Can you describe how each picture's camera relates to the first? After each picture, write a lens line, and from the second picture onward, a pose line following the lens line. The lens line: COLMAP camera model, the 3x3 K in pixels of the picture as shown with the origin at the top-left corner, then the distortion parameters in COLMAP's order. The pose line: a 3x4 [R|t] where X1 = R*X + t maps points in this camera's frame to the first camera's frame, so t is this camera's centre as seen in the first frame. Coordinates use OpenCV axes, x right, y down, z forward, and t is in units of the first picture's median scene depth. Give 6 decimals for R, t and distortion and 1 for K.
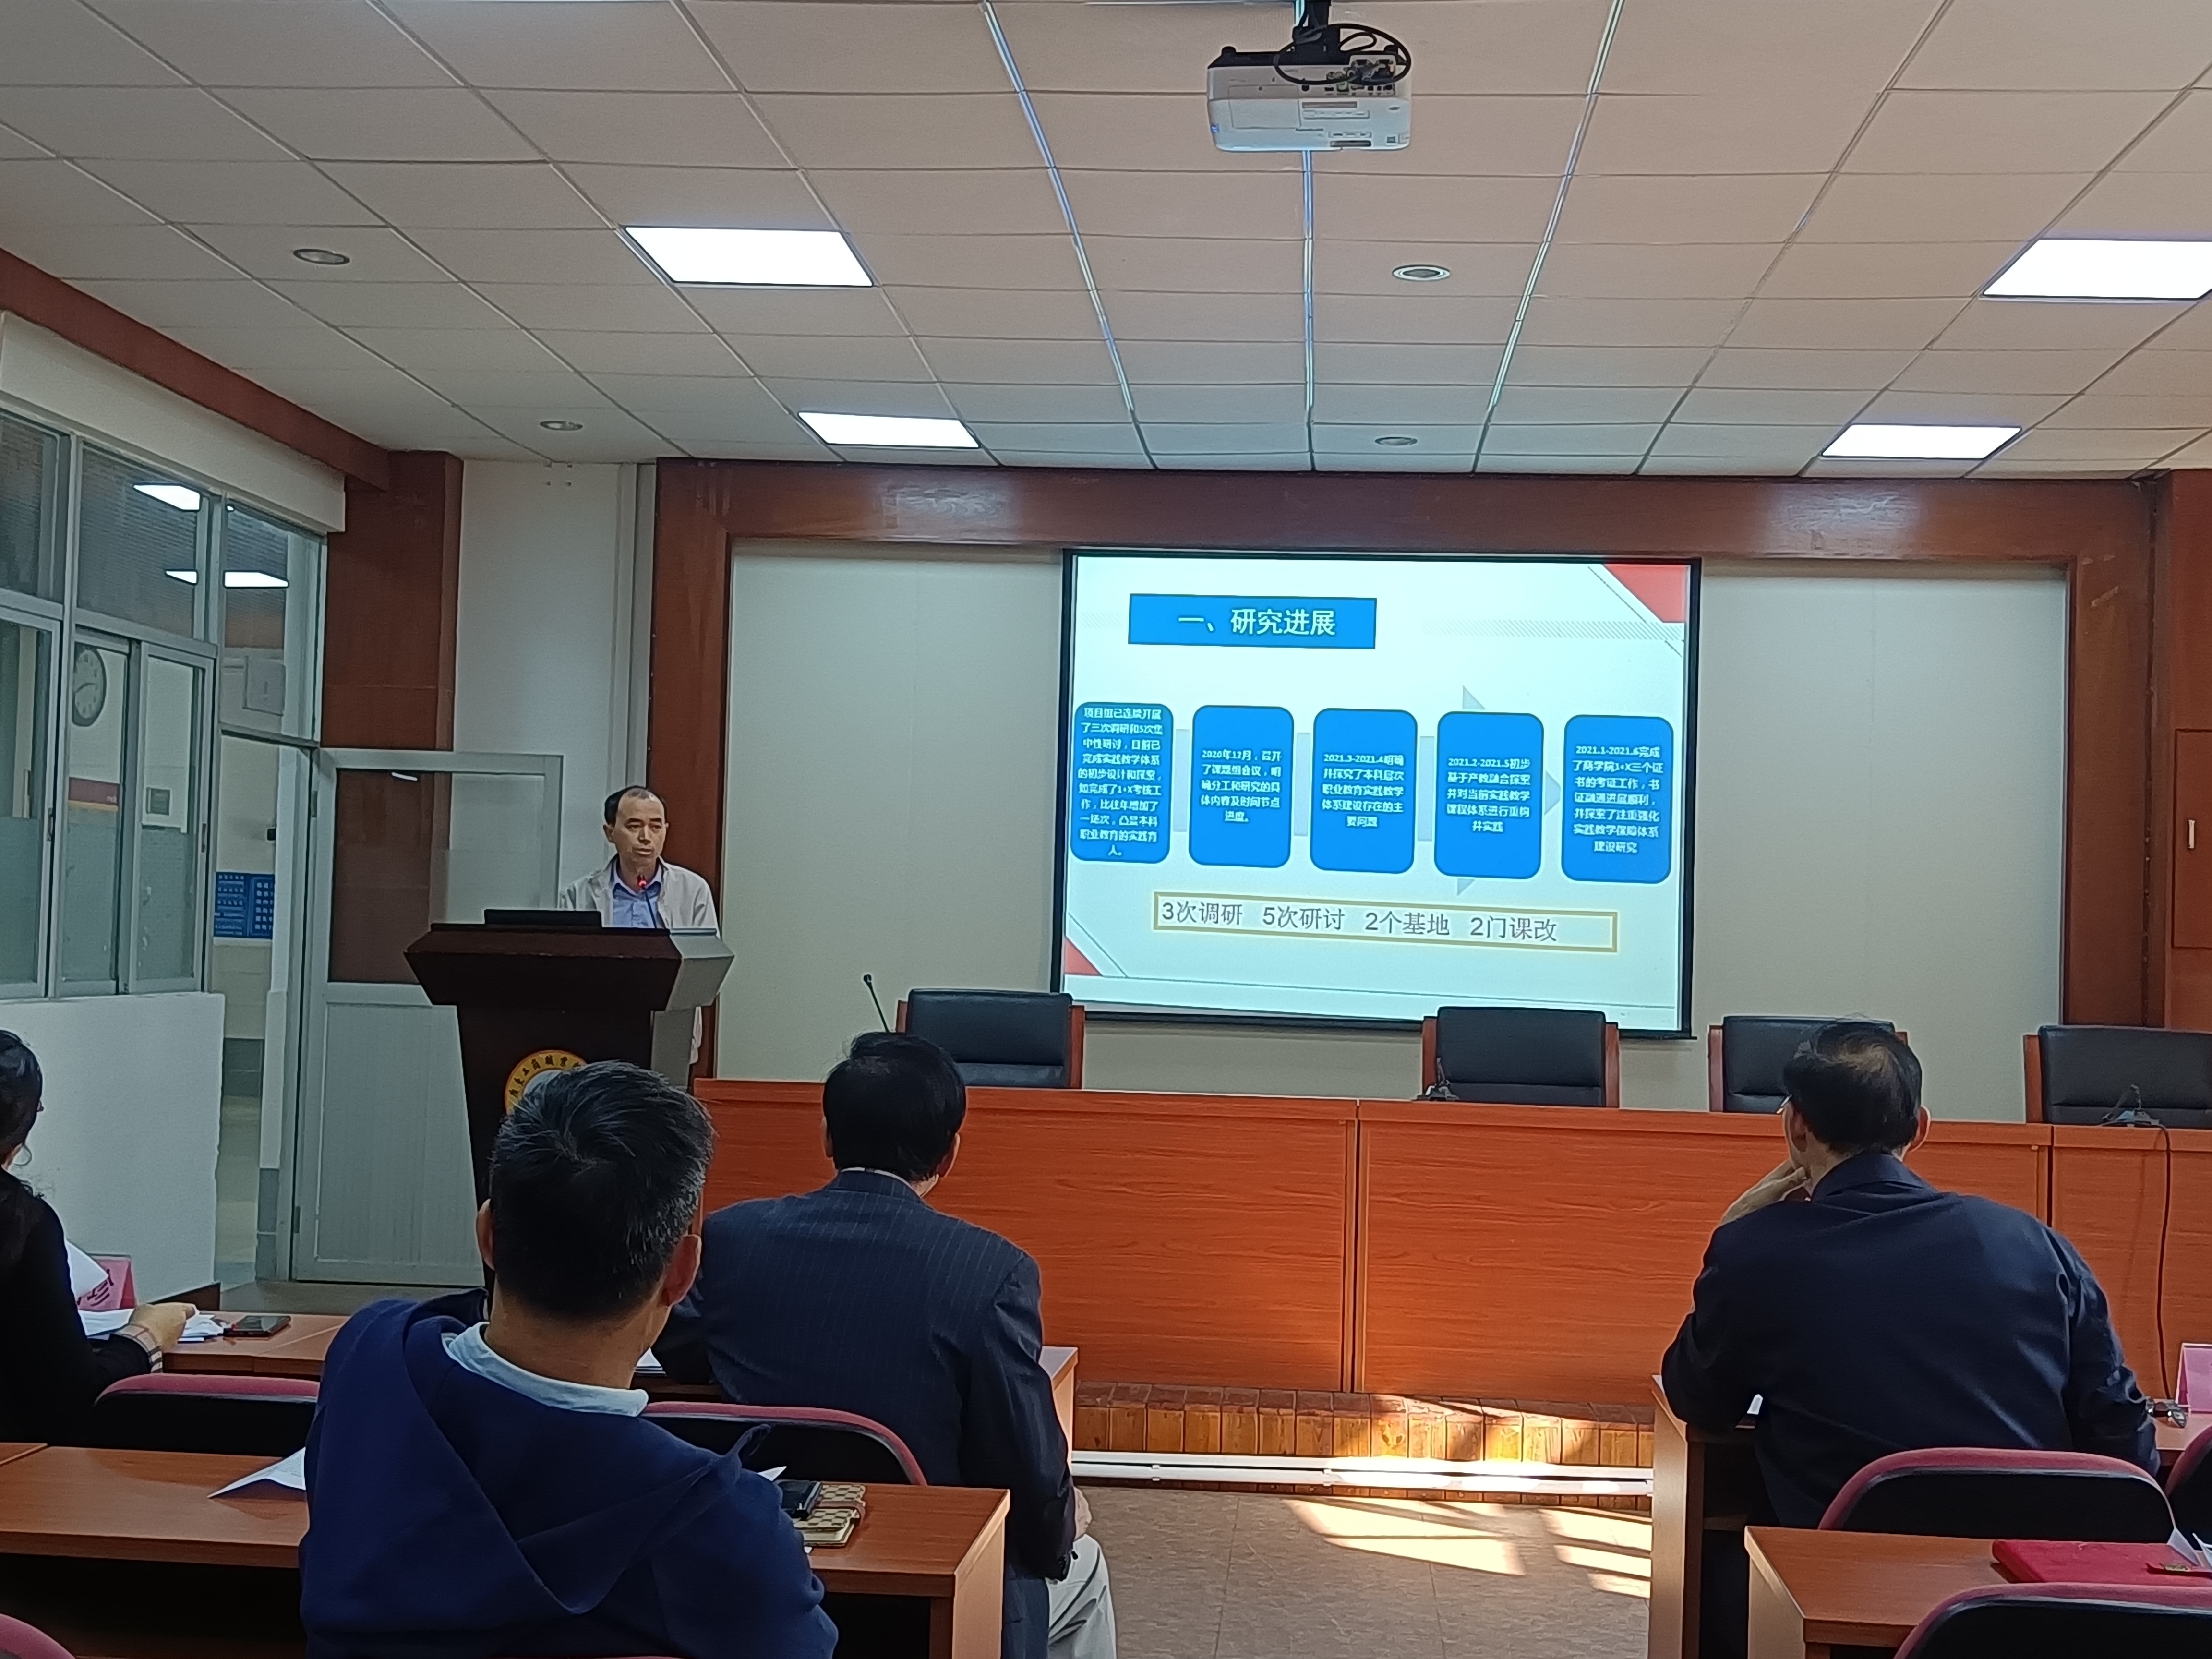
lens RADIAL K [[2676.5, 0, 1091.9], [0, 2676.5, 834.6], [0, 0, 1]] dist [0.027759, 0.000000]
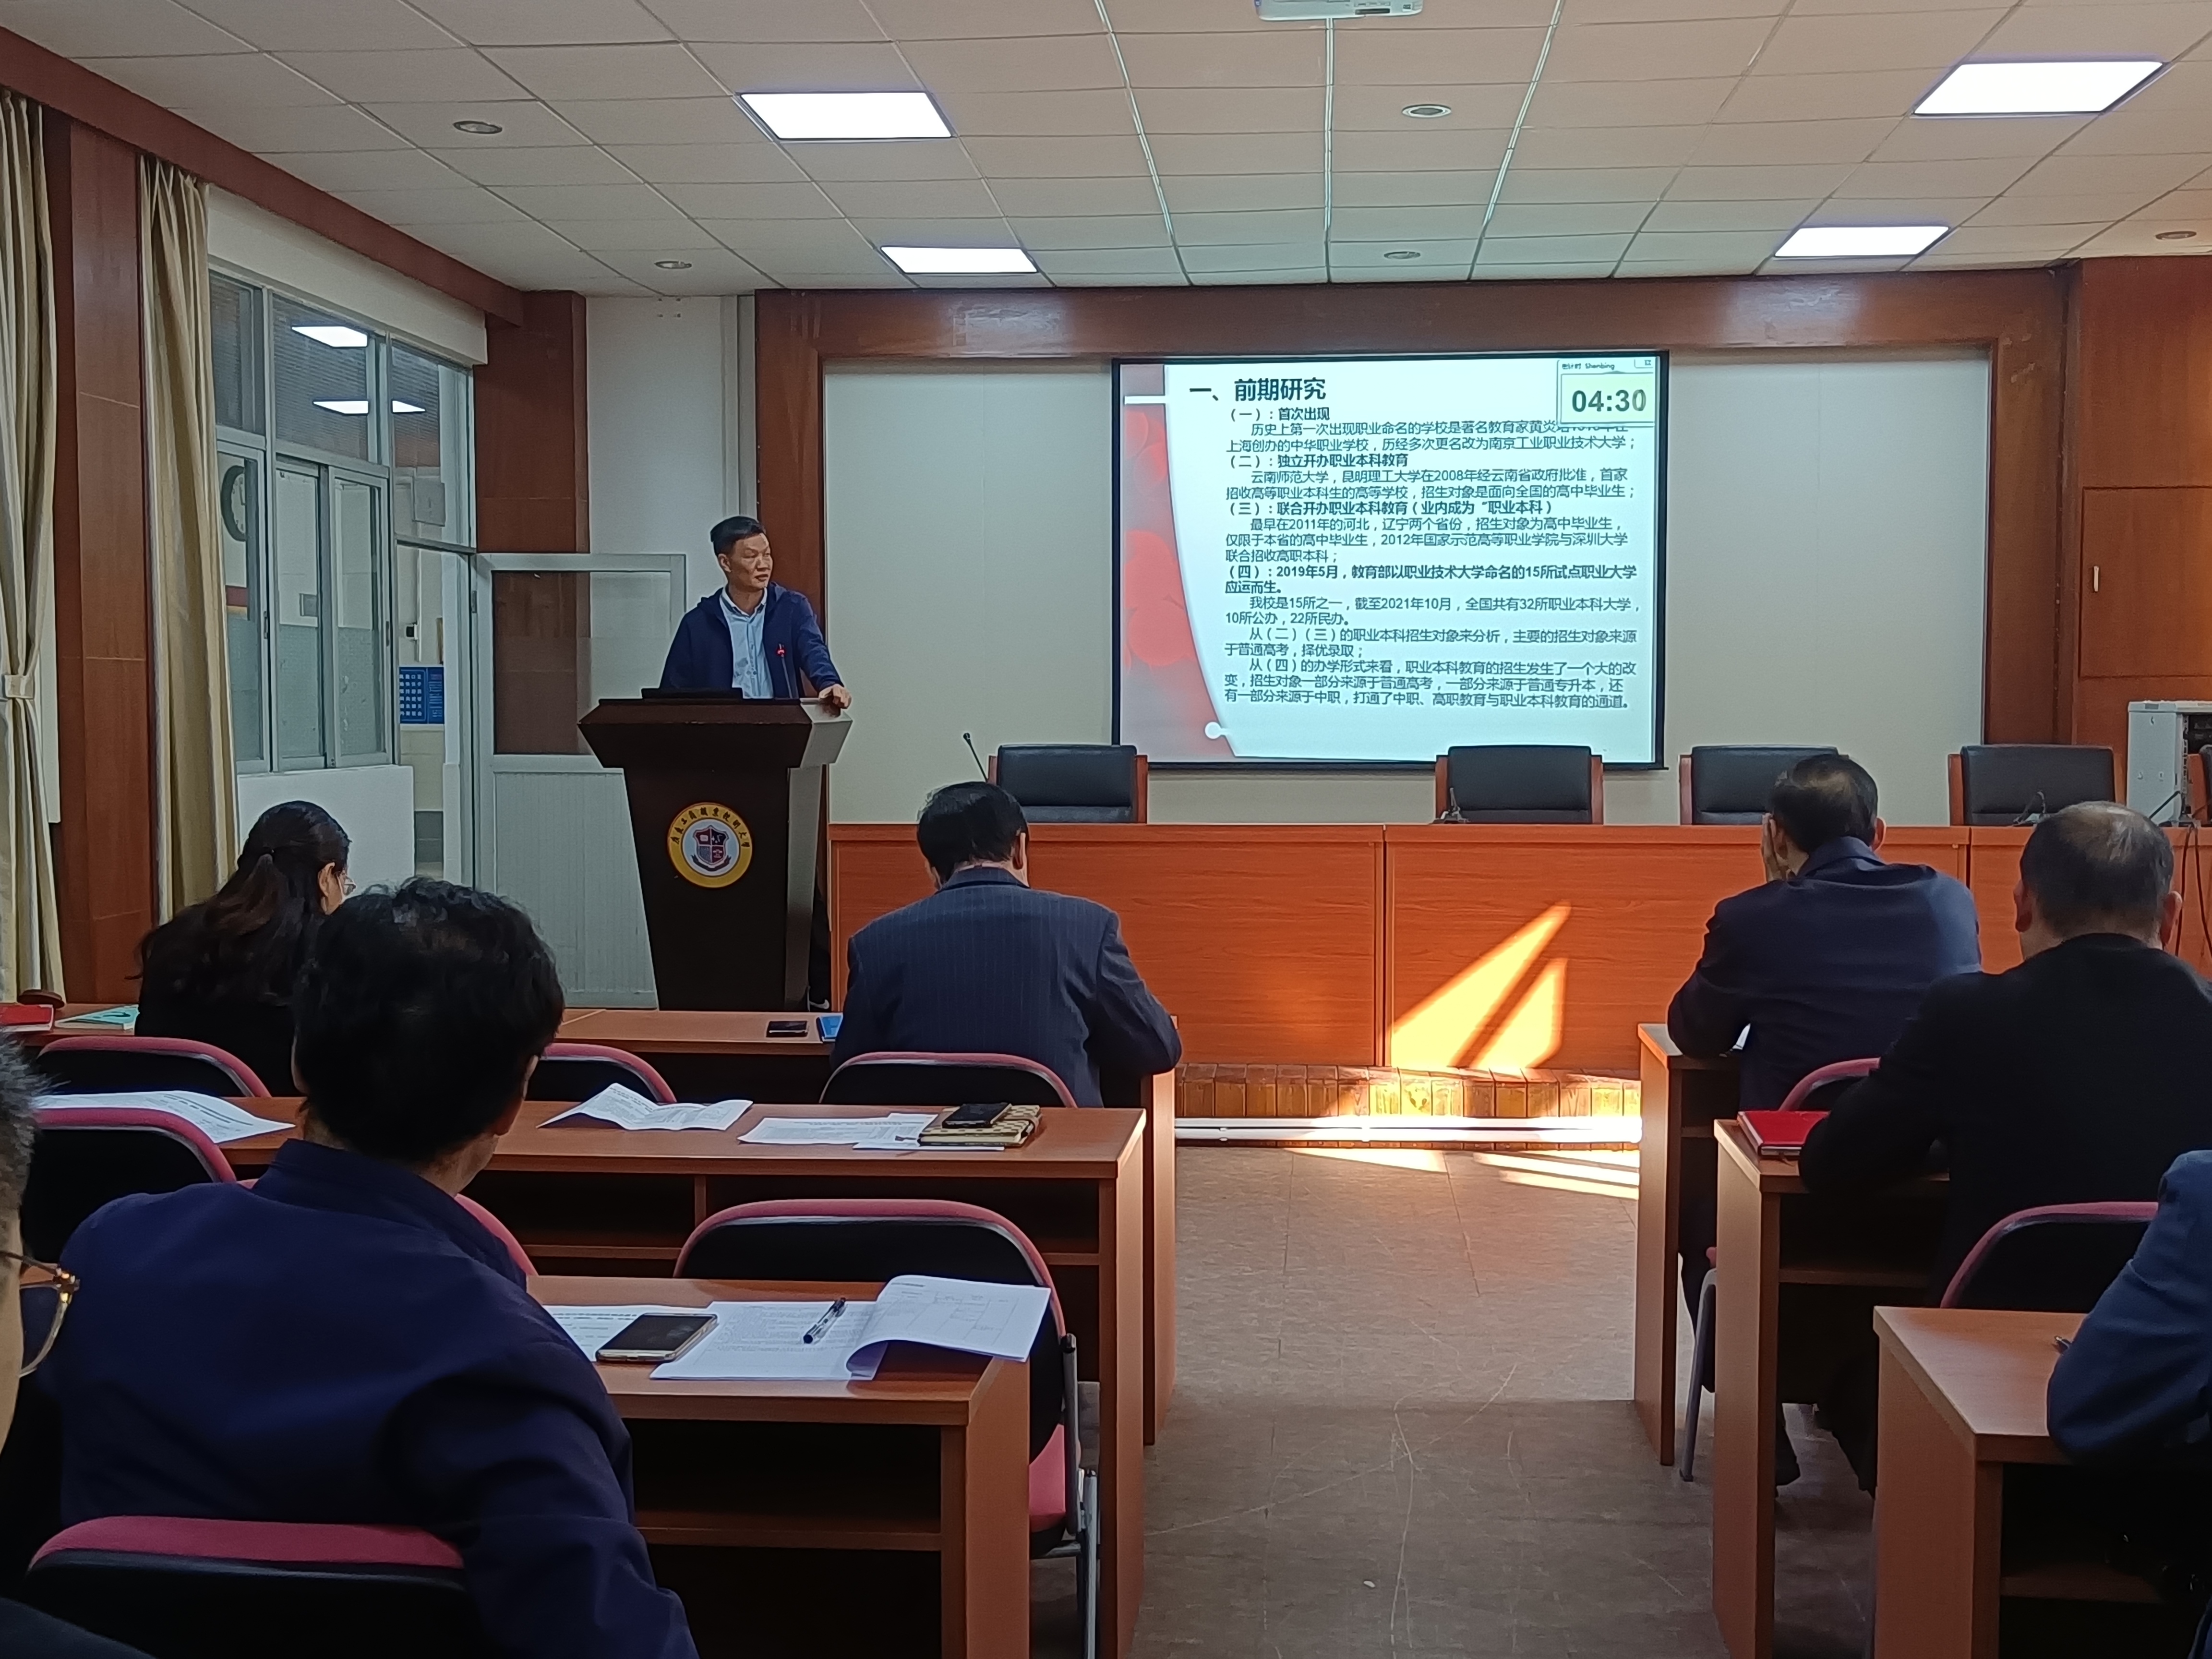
lens RADIAL K [[2401.4, 0, 1091.6], [0, 2401.4, 830.0], [0, 0, 1]] dist [0.024824, 0.000000]
pose [[0.999487, -0.029043, -0.013495, -0.014051], [0.030139, 0.995509, 0.089737, 0.001695], [0.010828, -0.090097, 0.995874, -0.055183]]
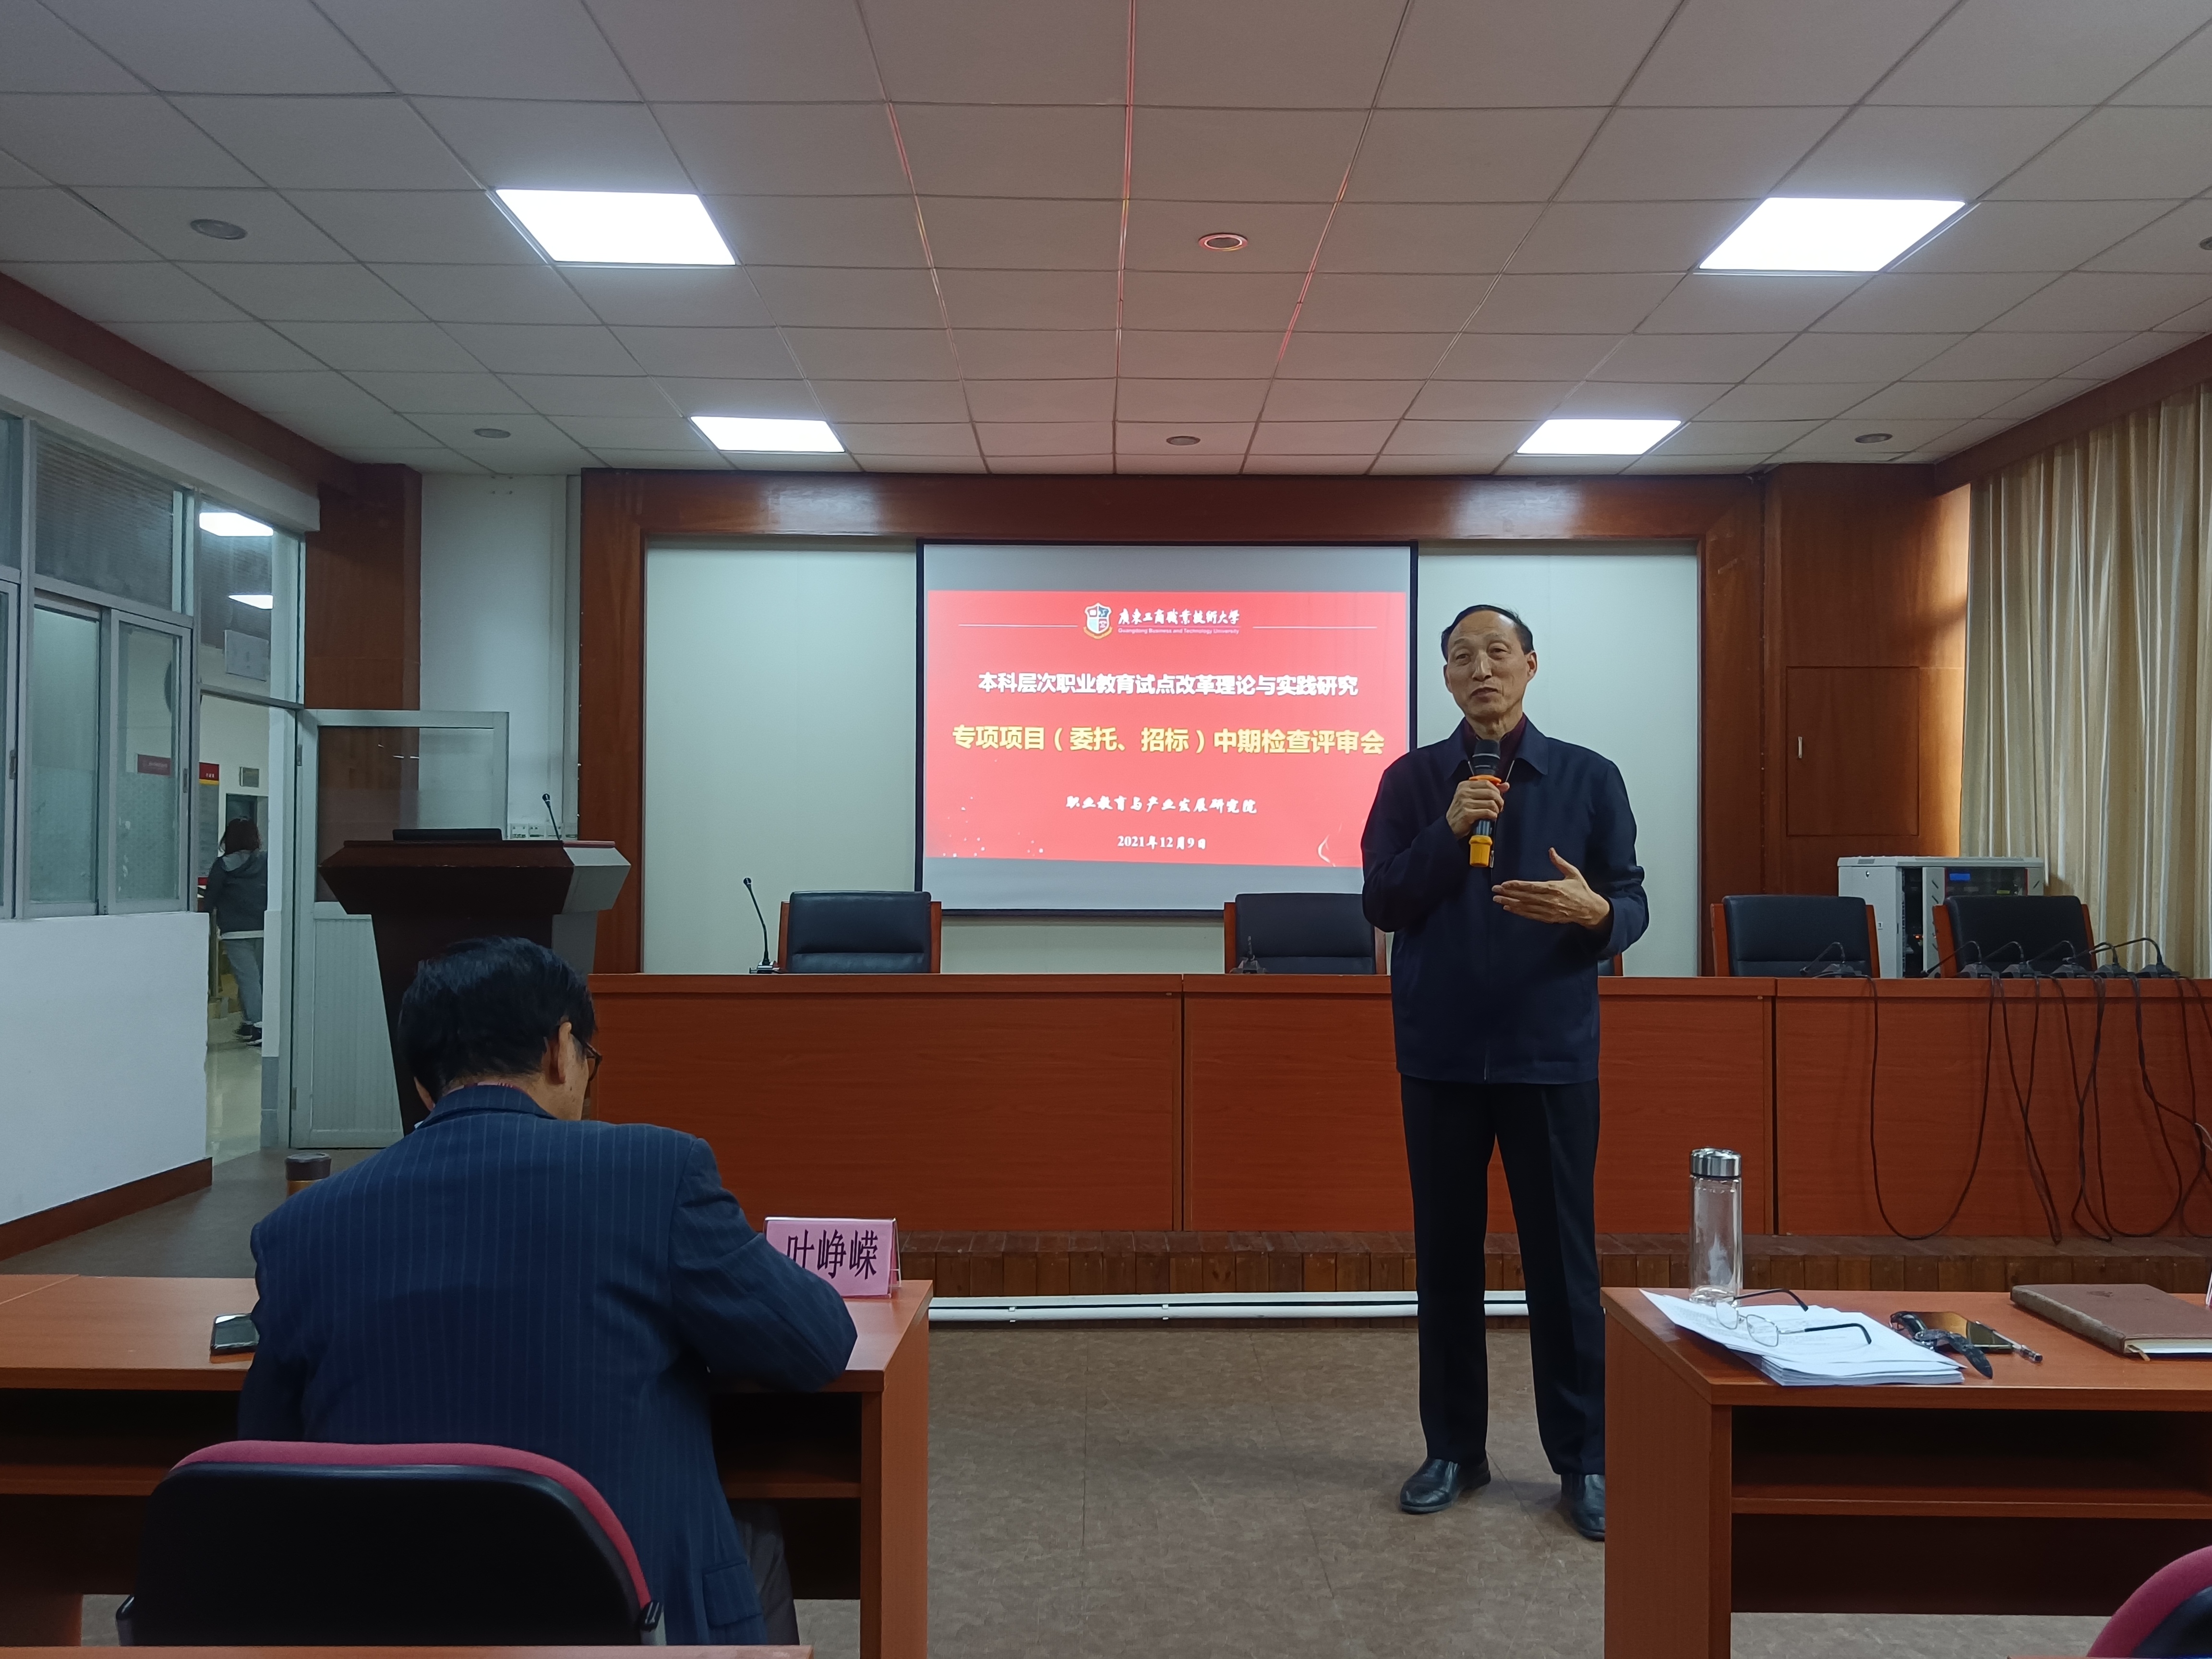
lens RADIAL K [[1738.5, 0, 1099.7], [0, 1738.5, 832.5], [0, 0, 1]] dist [0.029234, -0.025744]
pose [[0.995990, -0.023270, 0.086383, 0.001669], [0.021718, 0.999586, 0.018861, 0.020238], [-0.086786, -0.016910, 0.996083, 0.226257]]
